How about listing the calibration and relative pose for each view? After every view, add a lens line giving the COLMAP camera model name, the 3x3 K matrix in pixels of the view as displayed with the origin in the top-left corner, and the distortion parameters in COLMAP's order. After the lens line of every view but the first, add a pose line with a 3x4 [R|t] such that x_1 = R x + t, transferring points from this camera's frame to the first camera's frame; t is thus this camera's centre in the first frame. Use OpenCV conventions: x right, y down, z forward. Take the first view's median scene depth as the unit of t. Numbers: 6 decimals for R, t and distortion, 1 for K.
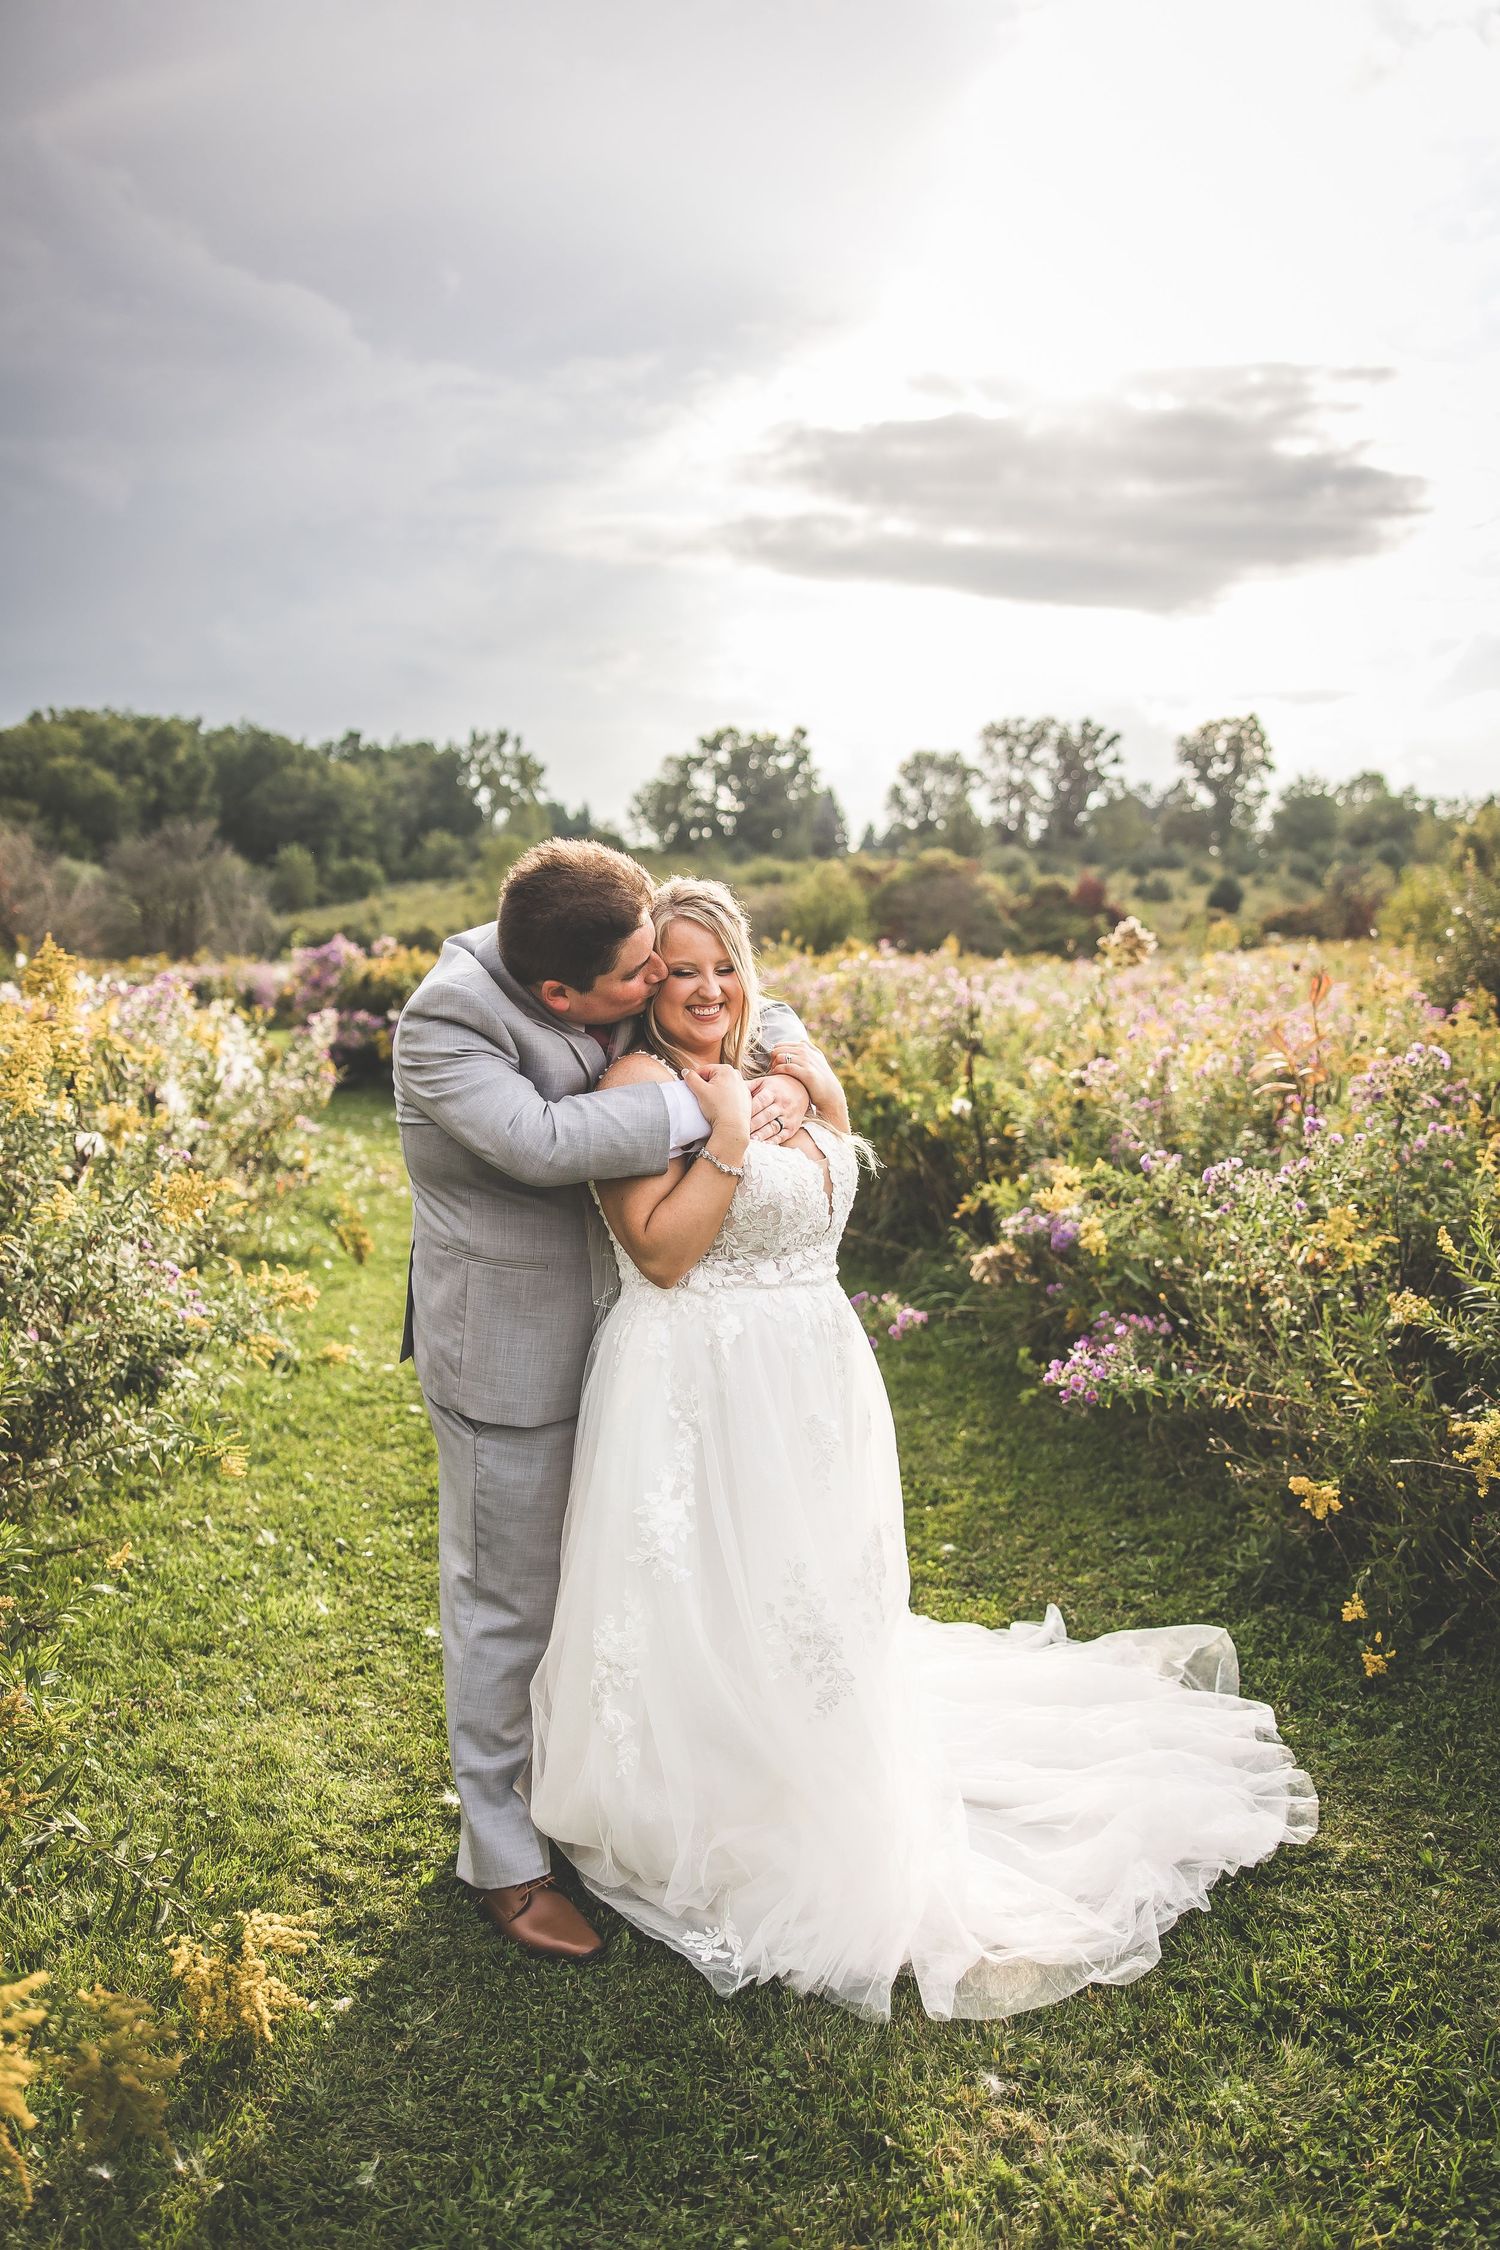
lens RADIAL K [[1768.2, 0, 754.9], [0, 1768.2, 1126.4], [0, 0, 1]] dist [0.007662, -0.003633]
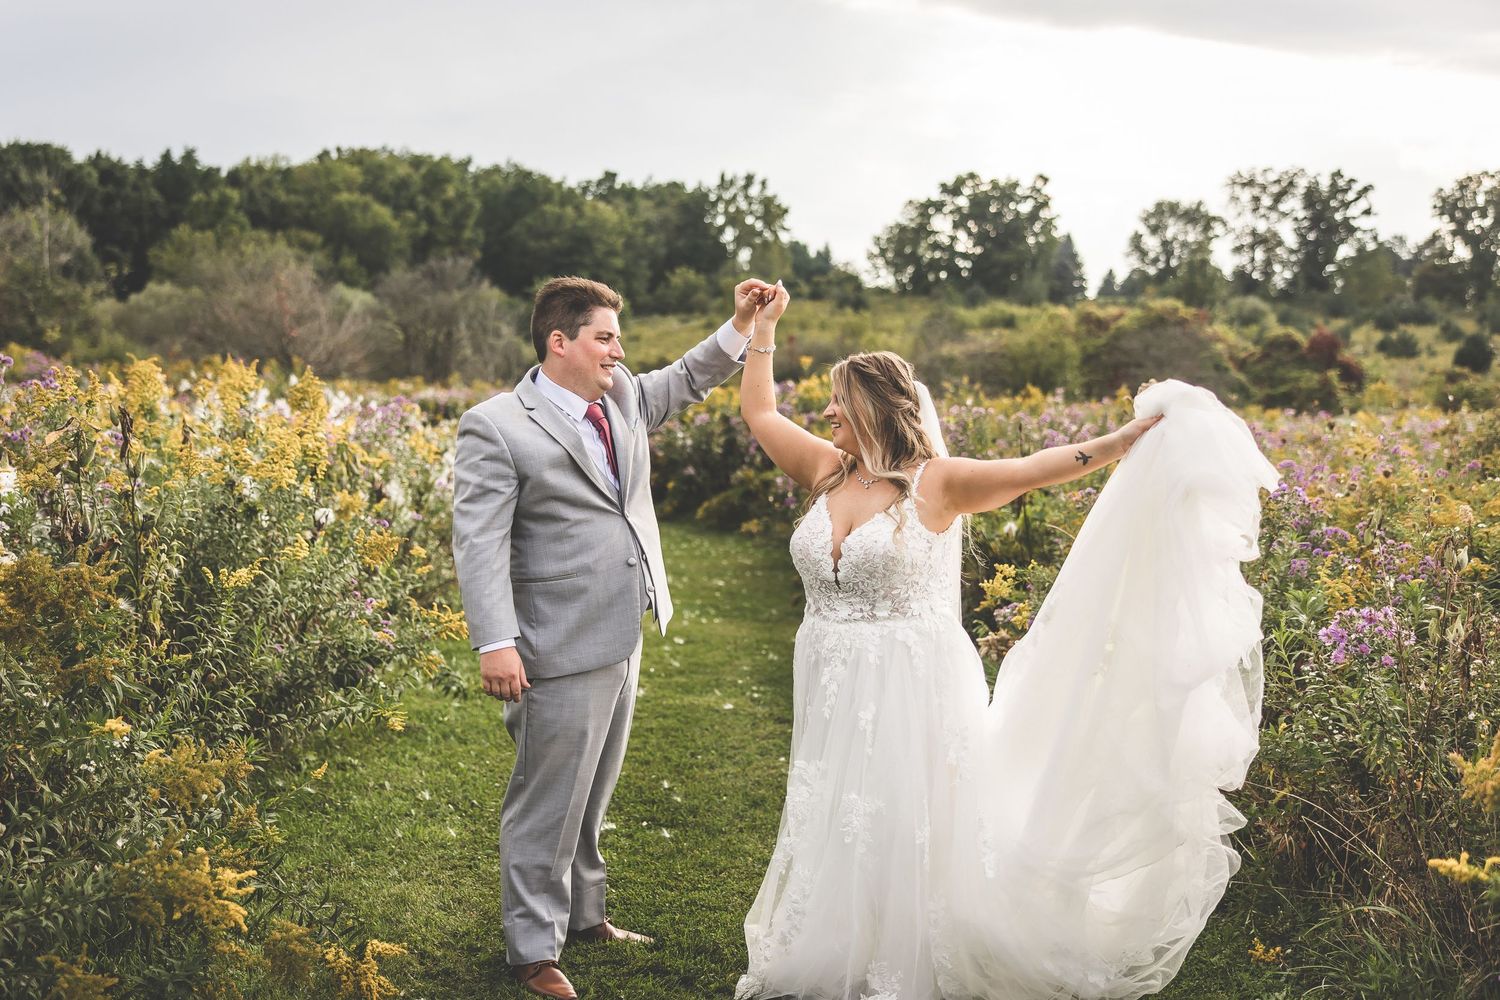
lens RADIAL K [[1743.2, 0, 695.7], [0, 1743.2, 478.8], [0, 0, 1]] dist [0.003039, -0.001400]
pose [[0.985427, 0.043099, -0.164547, 0.003316], [-0.050692, 0.997821, -0.042224, 0.000552], [0.162369, 0.049950, 0.985465, -0.007493]]
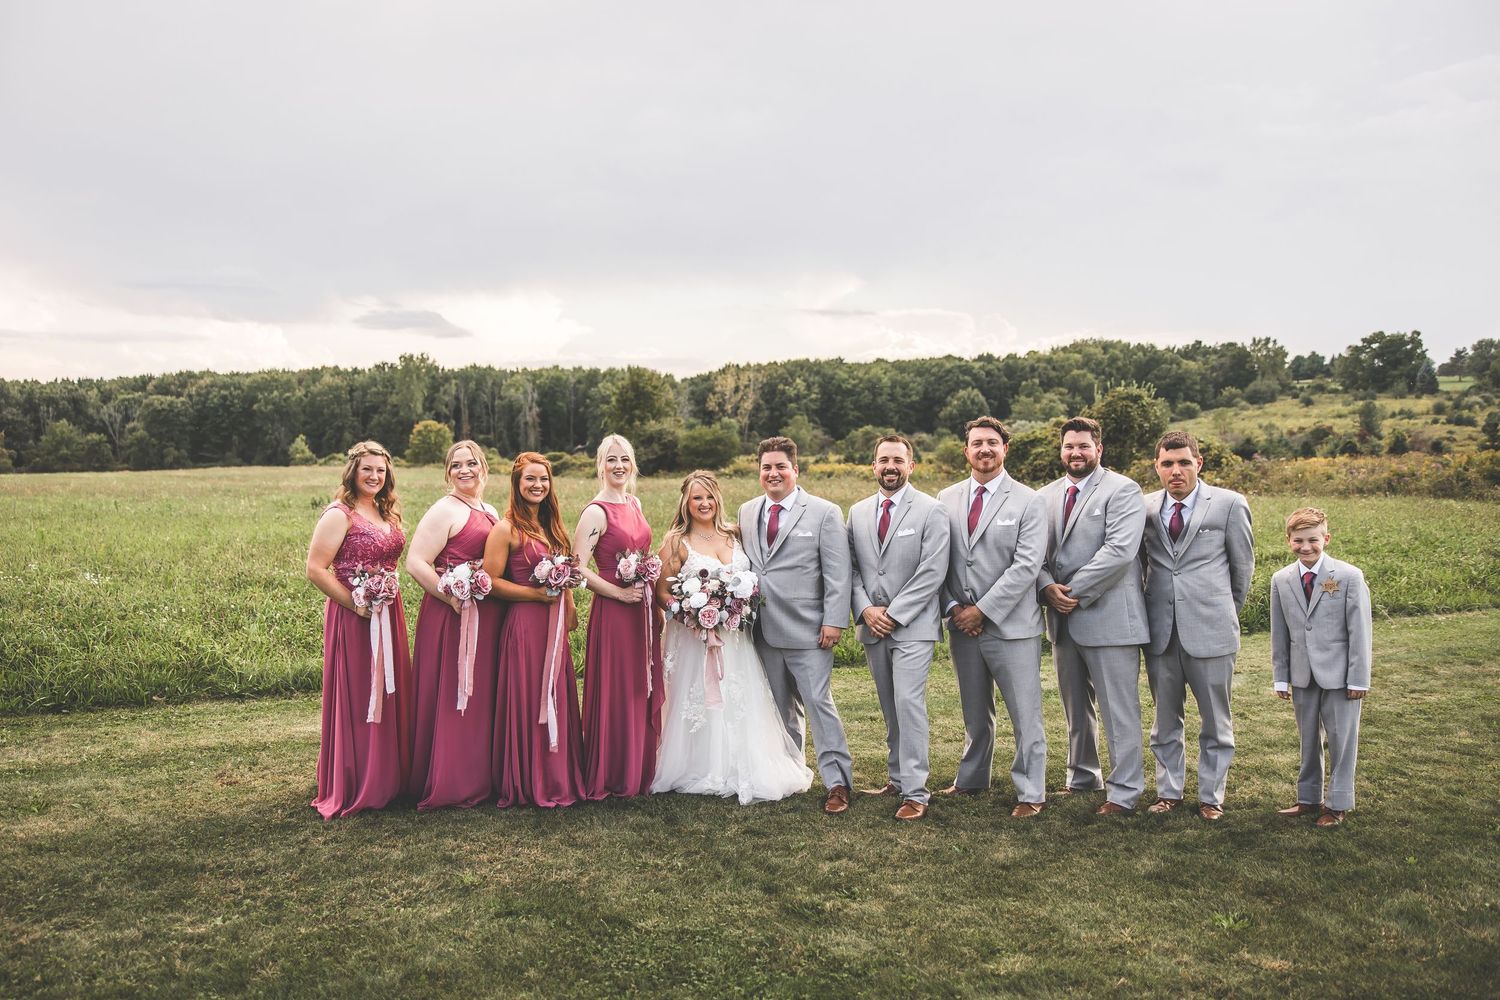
lens RADIAL K [[1182.2, 0, 749.7], [0, 1182.2, 501.2], [0, 0, 1]] dist [0.009703, -0.005109]
pose [[0.811194, 0.030831, -0.583964, 0.294651], [-0.047393, 0.998790, -0.013102, 0.045355], [0.582854, 0.038304, 0.811674, -0.829324]]
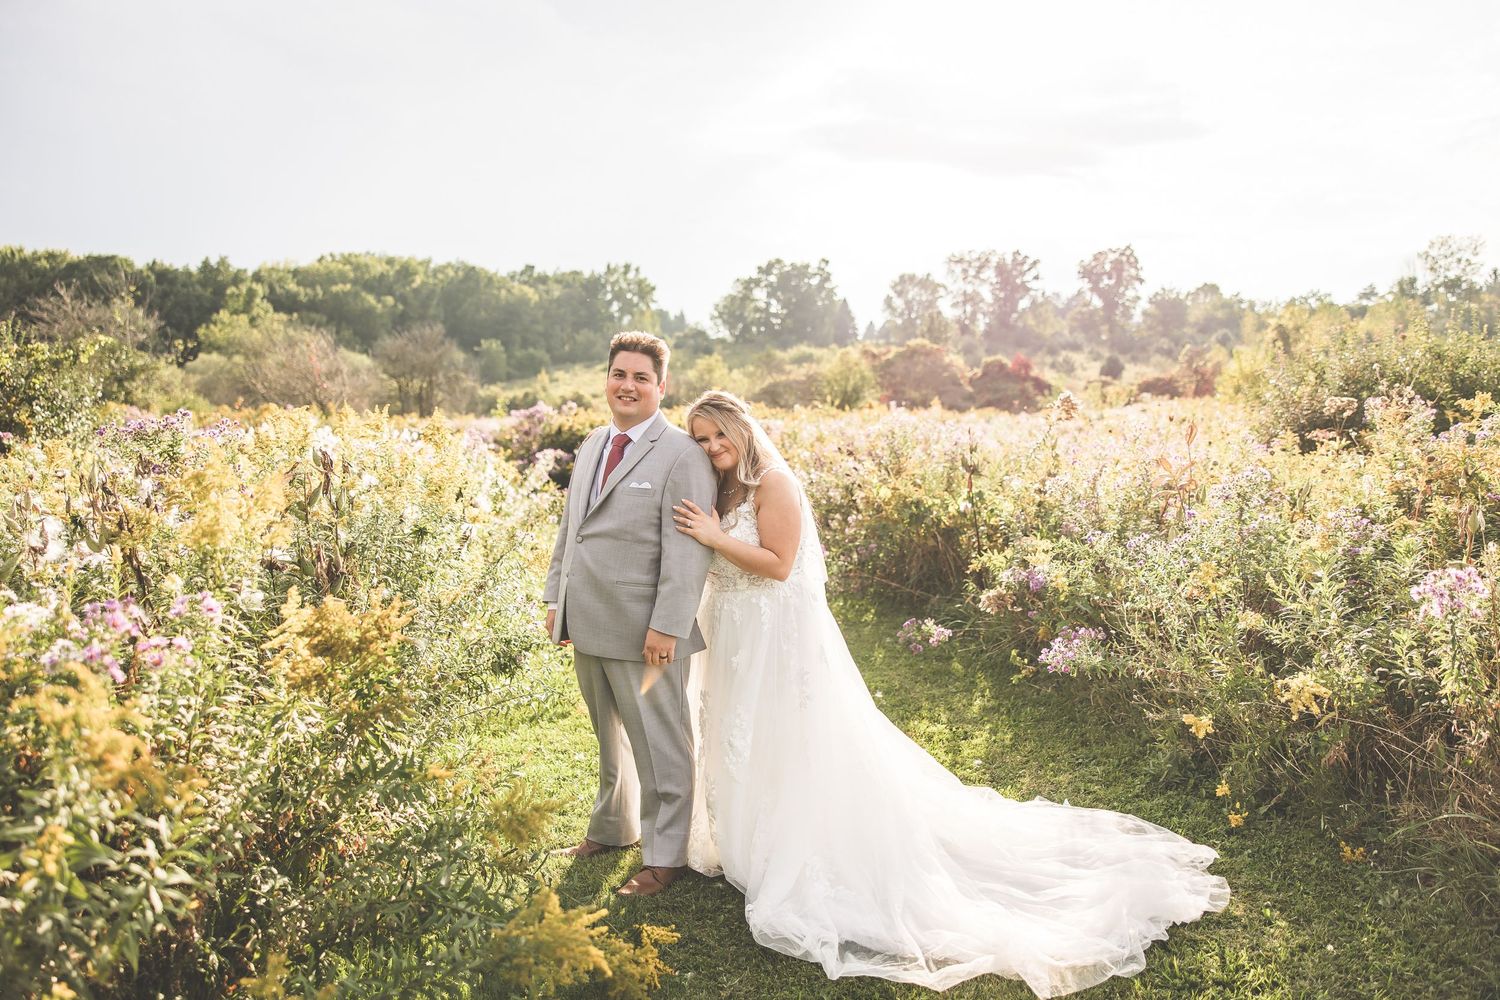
lens RADIAL K [[1182.2, 0, 749.7], [0, 1182.2, 501.2], [0, 0, 1]] dist [0.009703, -0.005109]
pose [[0.999268, -0.005658, -0.037840, -0.001340], [0.004921, 0.999797, -0.019539, 0.000137], [0.037942, 0.019339, 0.999093, -0.003182]]
